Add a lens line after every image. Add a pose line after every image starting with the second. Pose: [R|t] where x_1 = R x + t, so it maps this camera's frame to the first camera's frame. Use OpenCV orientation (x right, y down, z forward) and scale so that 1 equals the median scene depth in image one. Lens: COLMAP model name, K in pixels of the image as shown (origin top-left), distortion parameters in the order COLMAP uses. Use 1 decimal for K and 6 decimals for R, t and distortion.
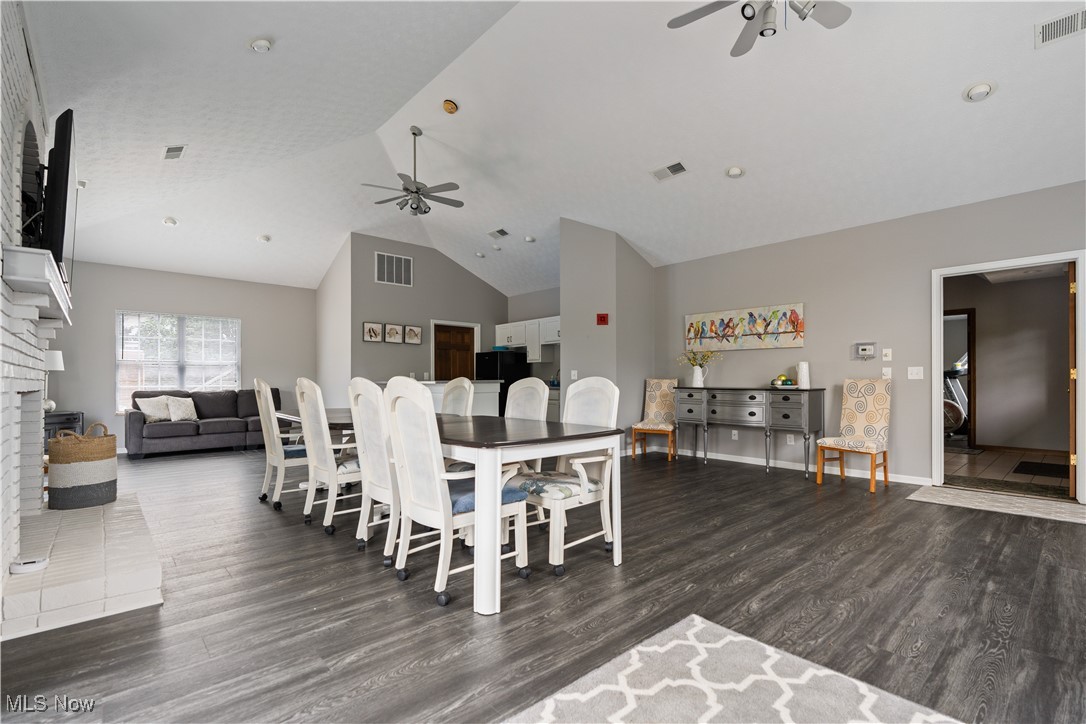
lens RADIAL K [[499.3, 0, 540.9], [0, 499.3, 387.8], [0, 0, 1]] dist [-0.005033, -0.000020]
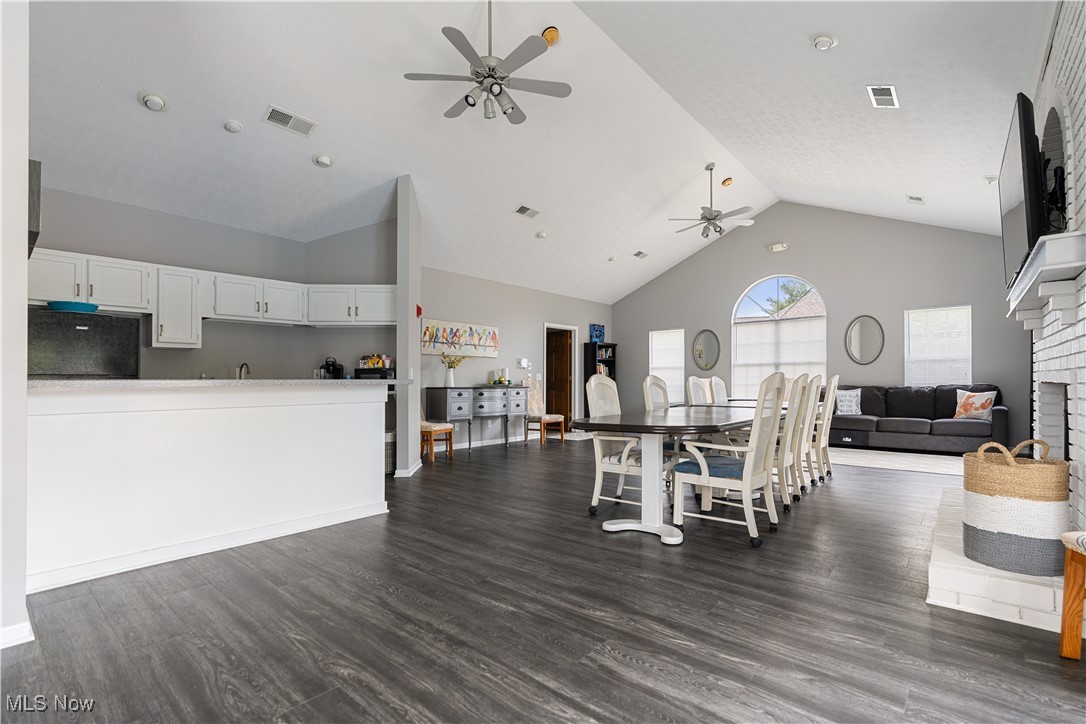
lens RADIAL K [[499.3, 0, 540.9], [0, 499.3, 387.8], [0, 0, 1]] dist [-0.005033, -0.000020]
pose [[-0.137645, -0.016031, 0.990352, -0.836539], [0.013043, 0.999753, 0.017996, -0.017555], [-0.990396, 0.015395, -0.137402, 0.974620]]
